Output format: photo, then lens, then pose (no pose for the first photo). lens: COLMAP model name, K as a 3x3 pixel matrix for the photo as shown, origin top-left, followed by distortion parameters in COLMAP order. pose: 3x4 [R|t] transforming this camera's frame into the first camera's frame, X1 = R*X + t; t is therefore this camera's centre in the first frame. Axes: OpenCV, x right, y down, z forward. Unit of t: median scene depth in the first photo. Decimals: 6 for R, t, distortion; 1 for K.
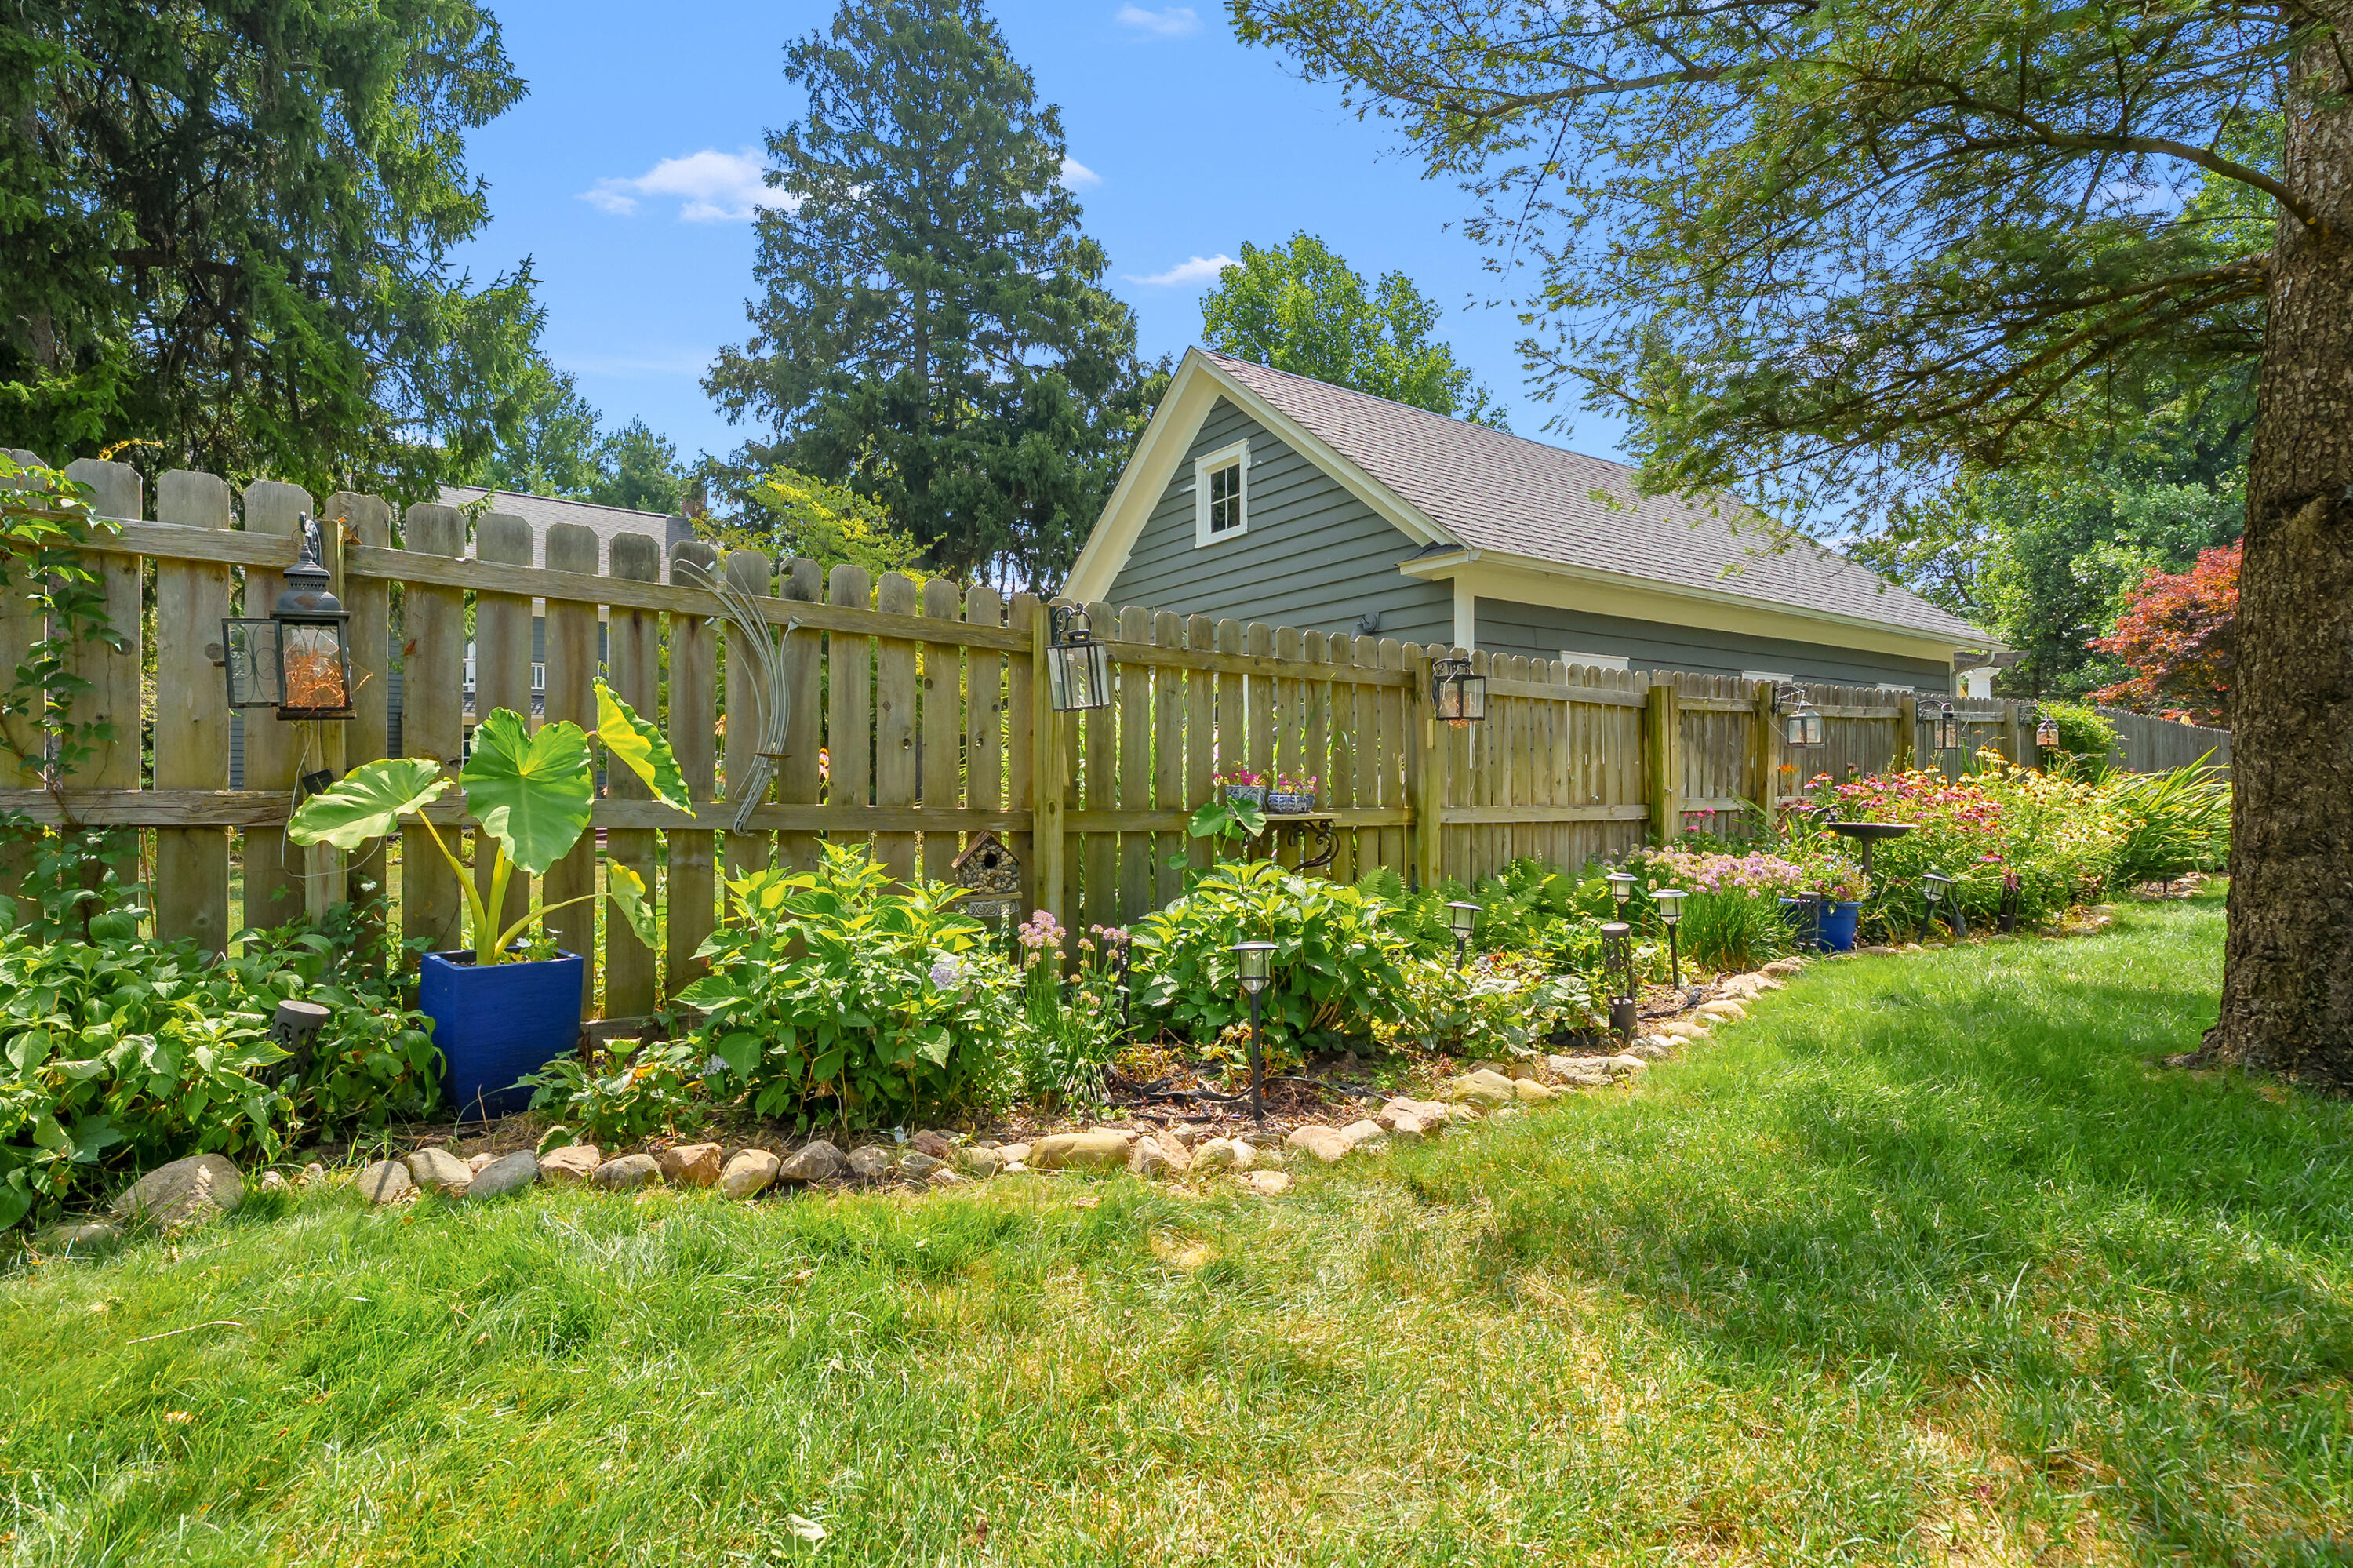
lens RADIAL K [[1069.3, 0, 1178.4], [0, 1069.3, 772.4], [0, 0, 1]] dist [-0.003829, 0.001651]
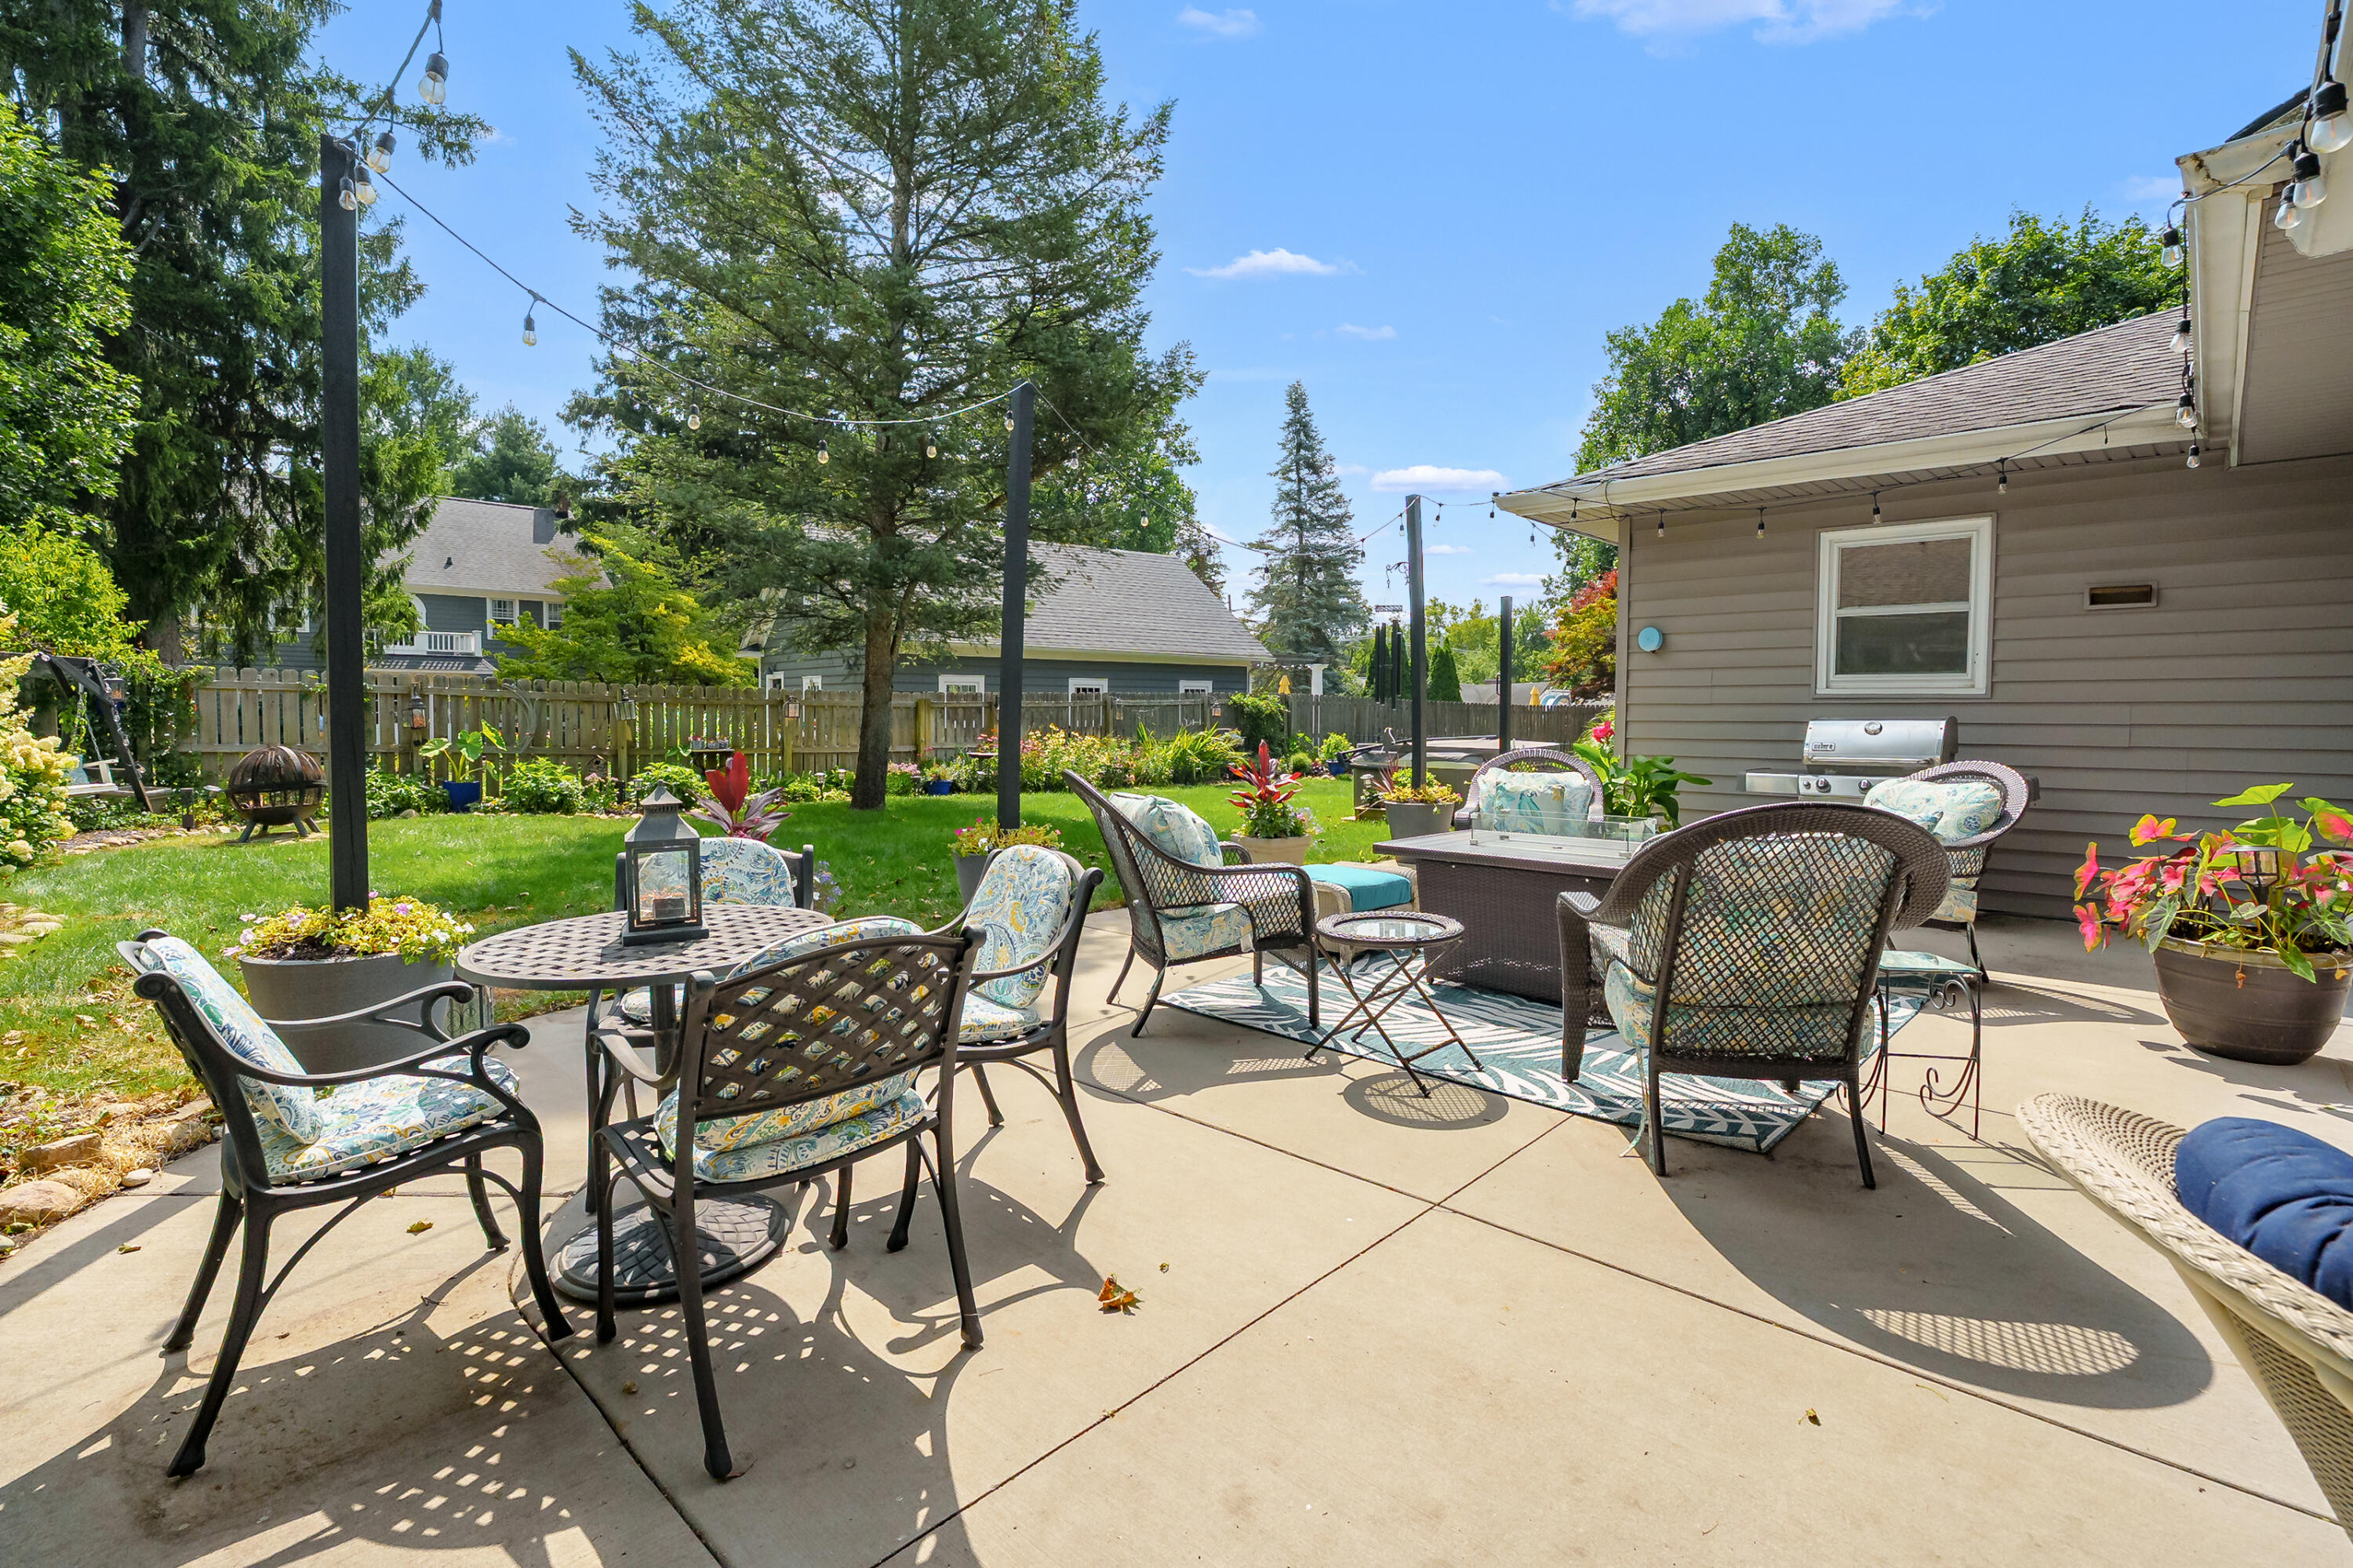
lens RADIAL K [[1069.3, 0, 1189.5], [0, 1069.3, 738.6], [0, 0, 1]] dist [-0.003829, 0.001651]
pose [[0.996026, 0.004476, 0.088948, 0.227158], [-0.007829, 0.999270, 0.037387, -0.022420], [-0.088716, -0.037935, 0.995334, -0.420436]]
